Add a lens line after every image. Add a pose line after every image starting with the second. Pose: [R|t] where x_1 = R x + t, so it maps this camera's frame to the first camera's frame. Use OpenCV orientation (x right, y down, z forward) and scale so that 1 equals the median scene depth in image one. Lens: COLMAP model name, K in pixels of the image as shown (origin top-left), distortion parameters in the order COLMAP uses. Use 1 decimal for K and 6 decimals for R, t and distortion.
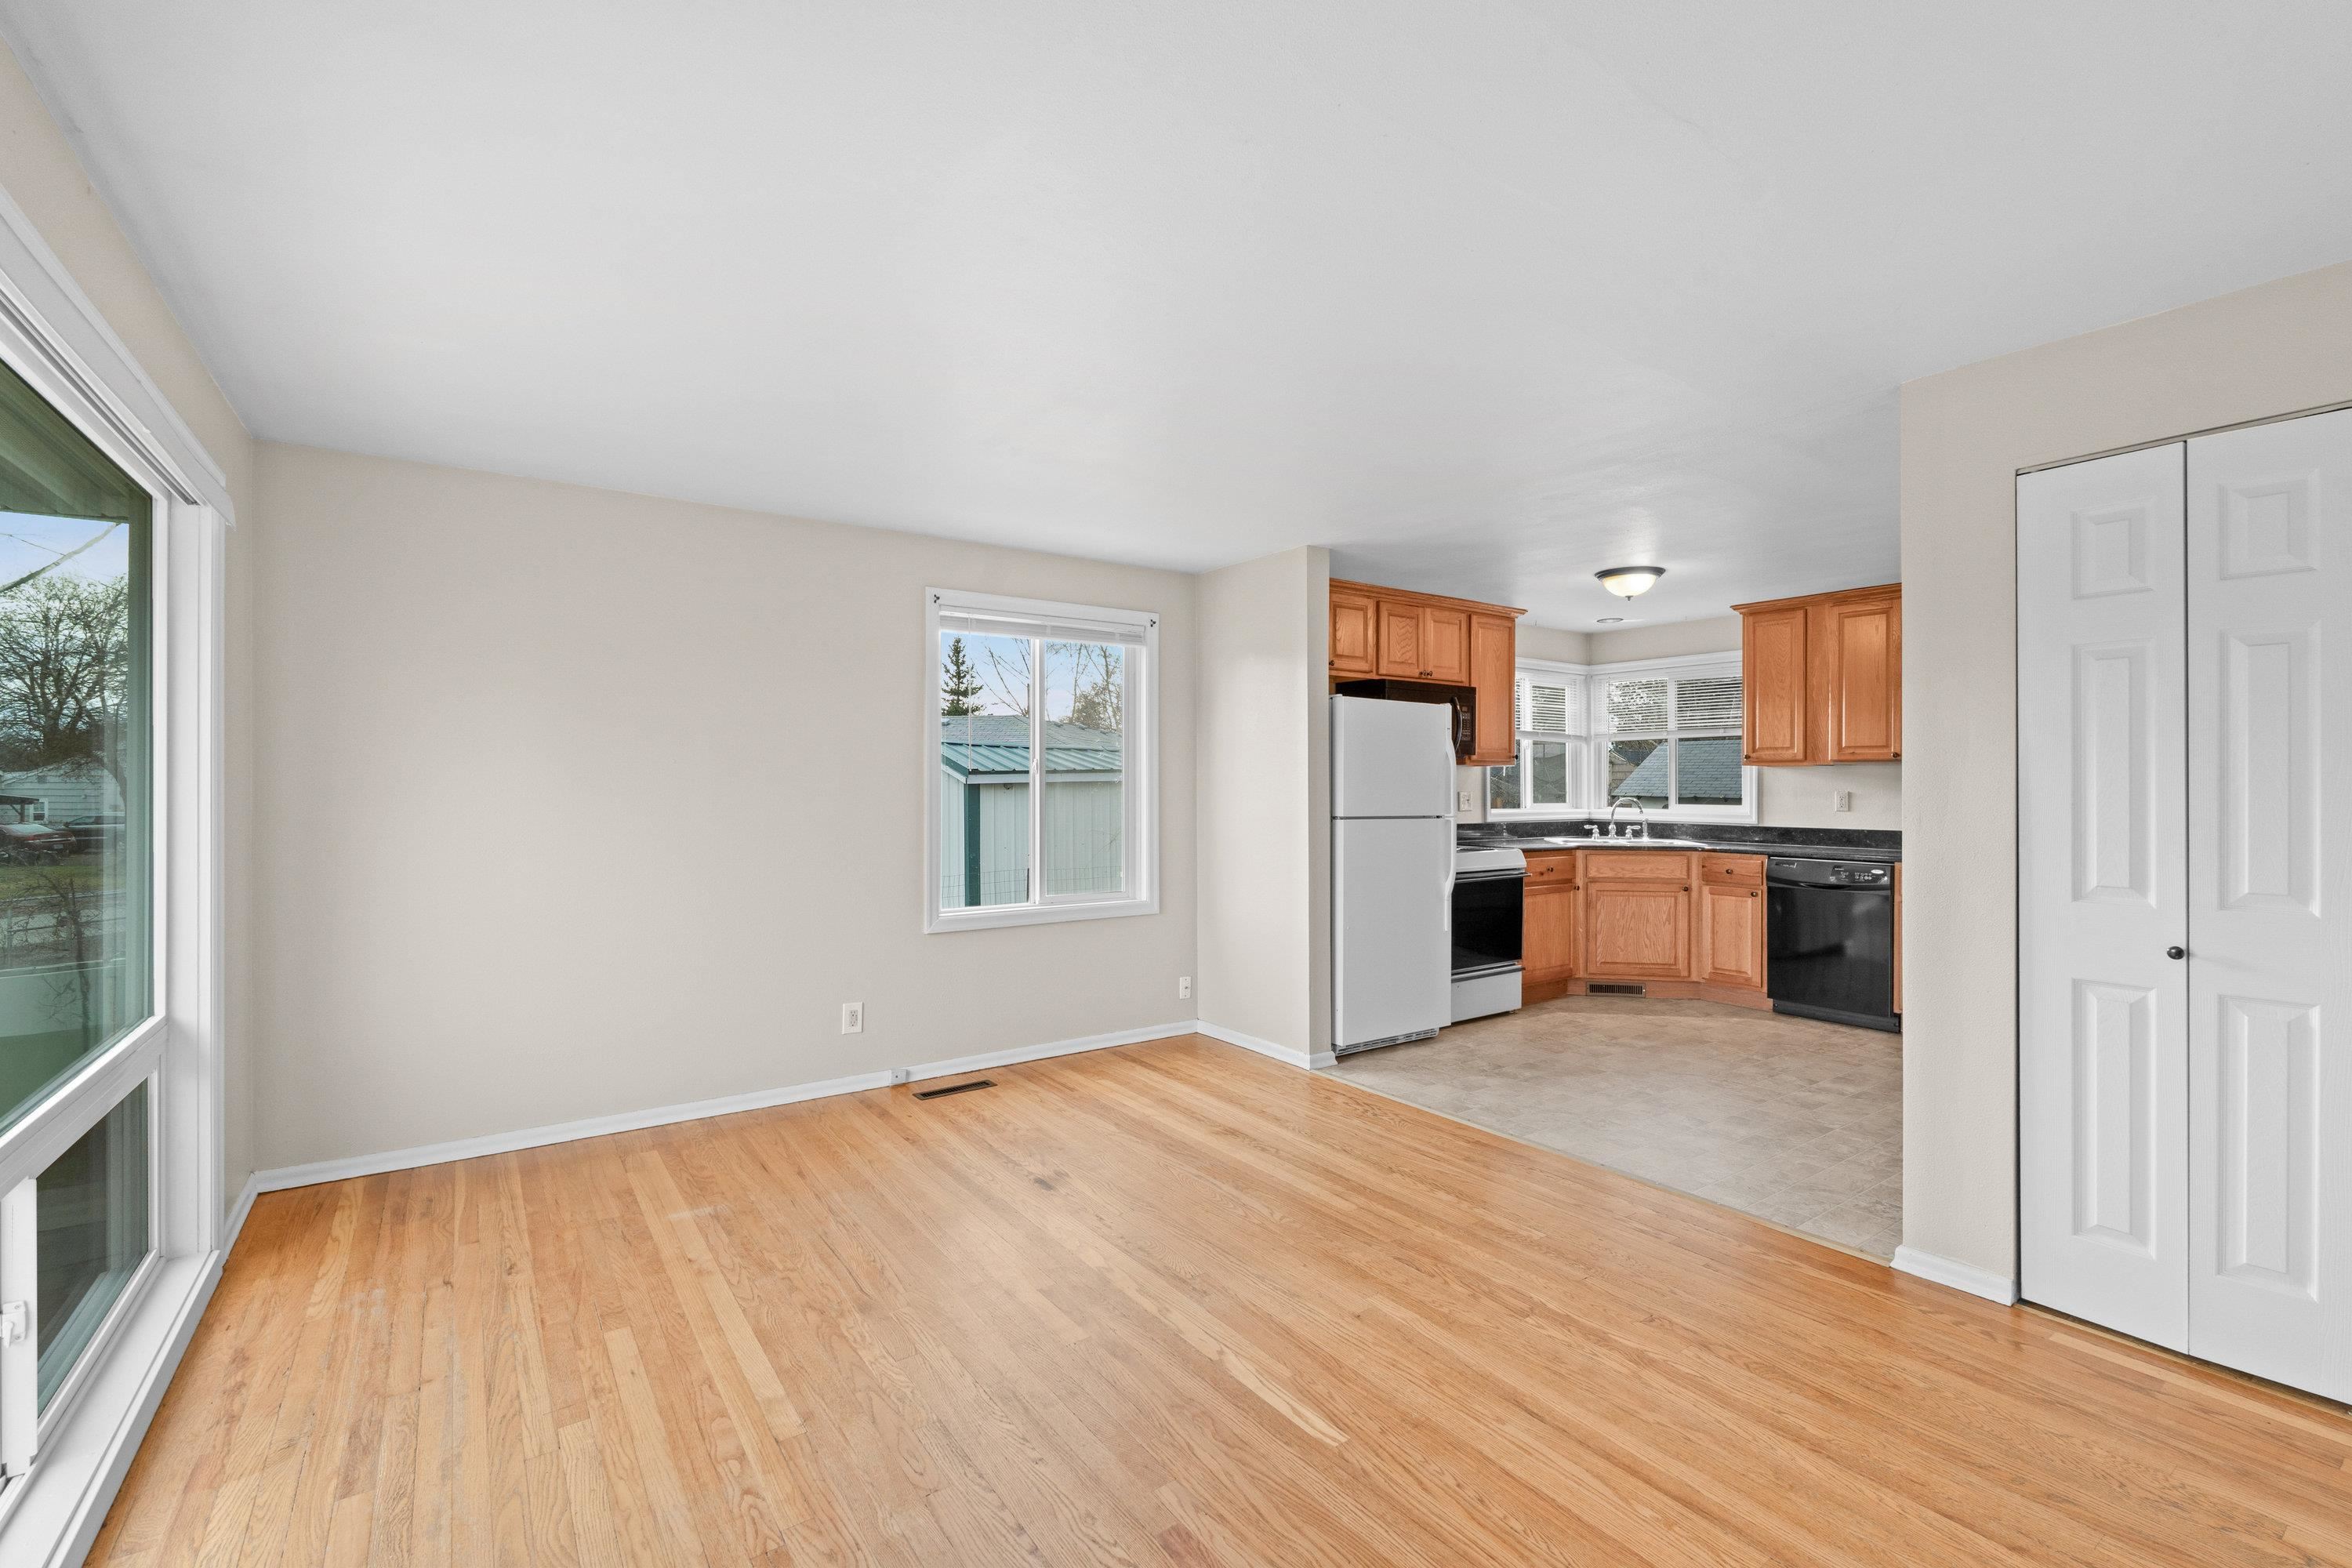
lens RADIAL K [[1025.2, 0, 1164.1], [0, 1025.2, 789.3], [0, 0, 1]] dist [-0.002517, 0.000061]
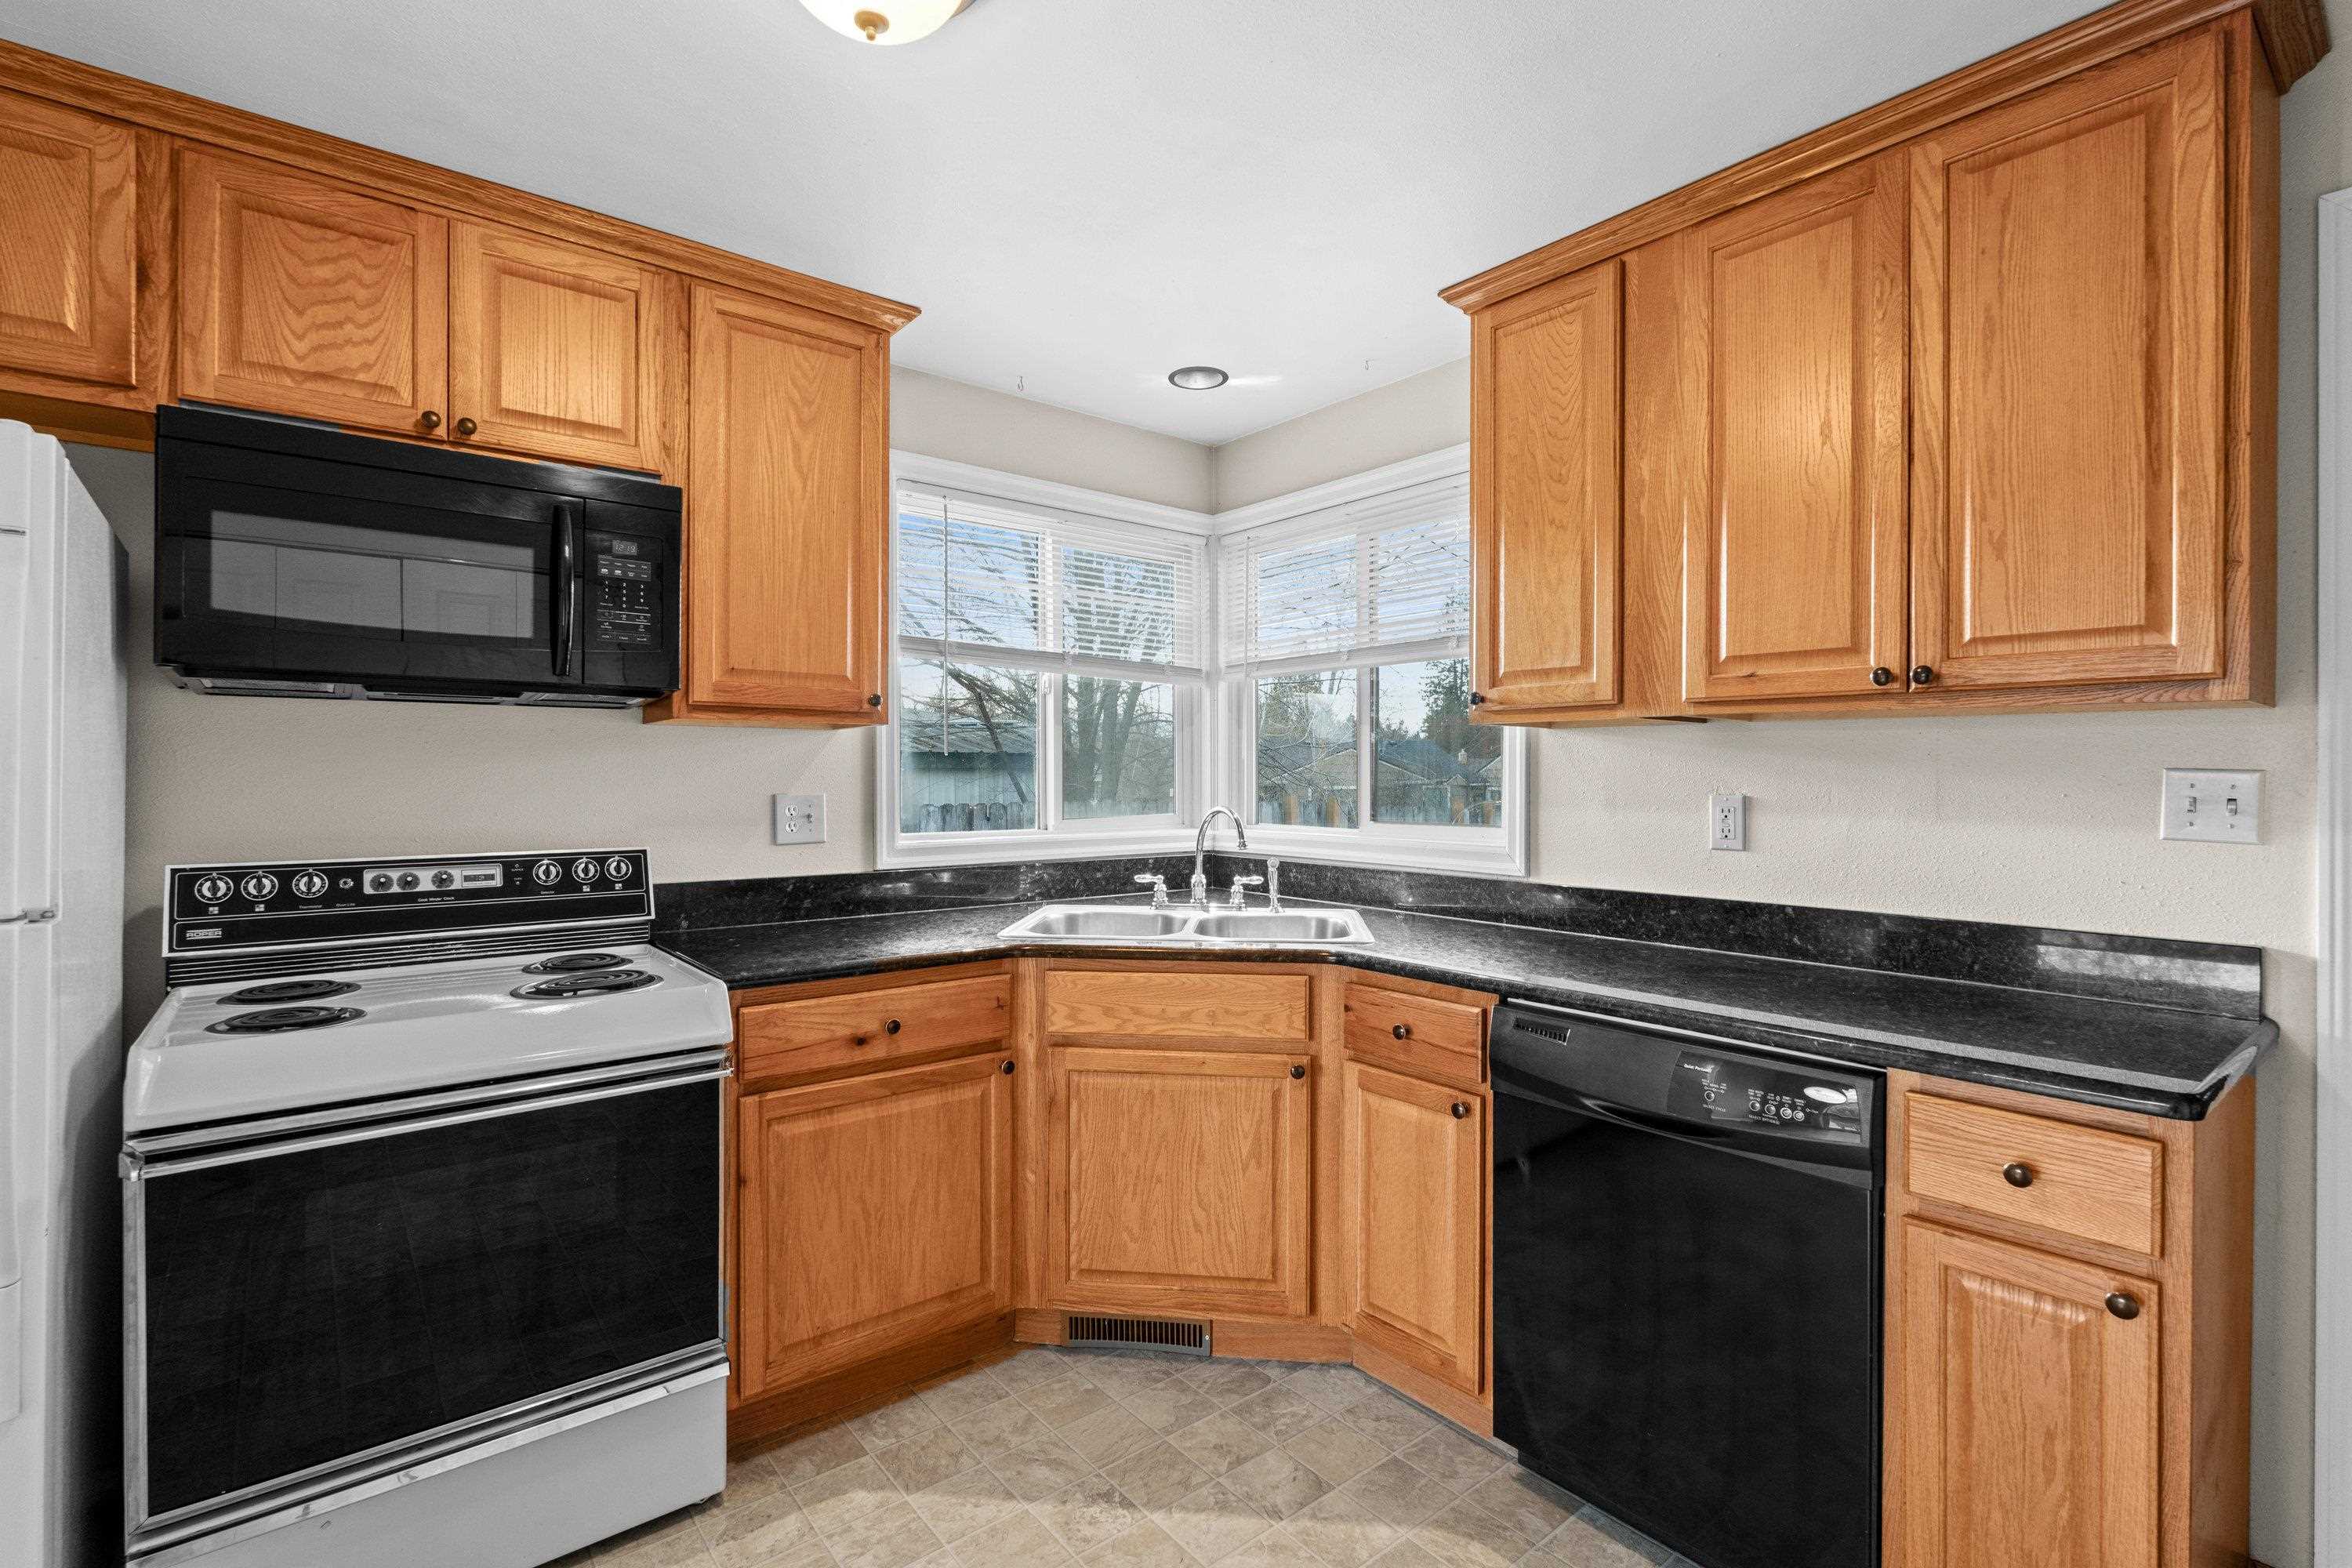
lens RADIAL K [[1057.8, 0, 1176.0], [0, 1057.8, 784.0], [0, 0, 1]] dist [0.000545, 0.000161]
pose [[0.997612, -0.001173, 0.069055, 0.439515], [0.000851, 0.999989, 0.004696, -0.003378], [-0.069060, -0.004626, 0.997602, 0.636638]]
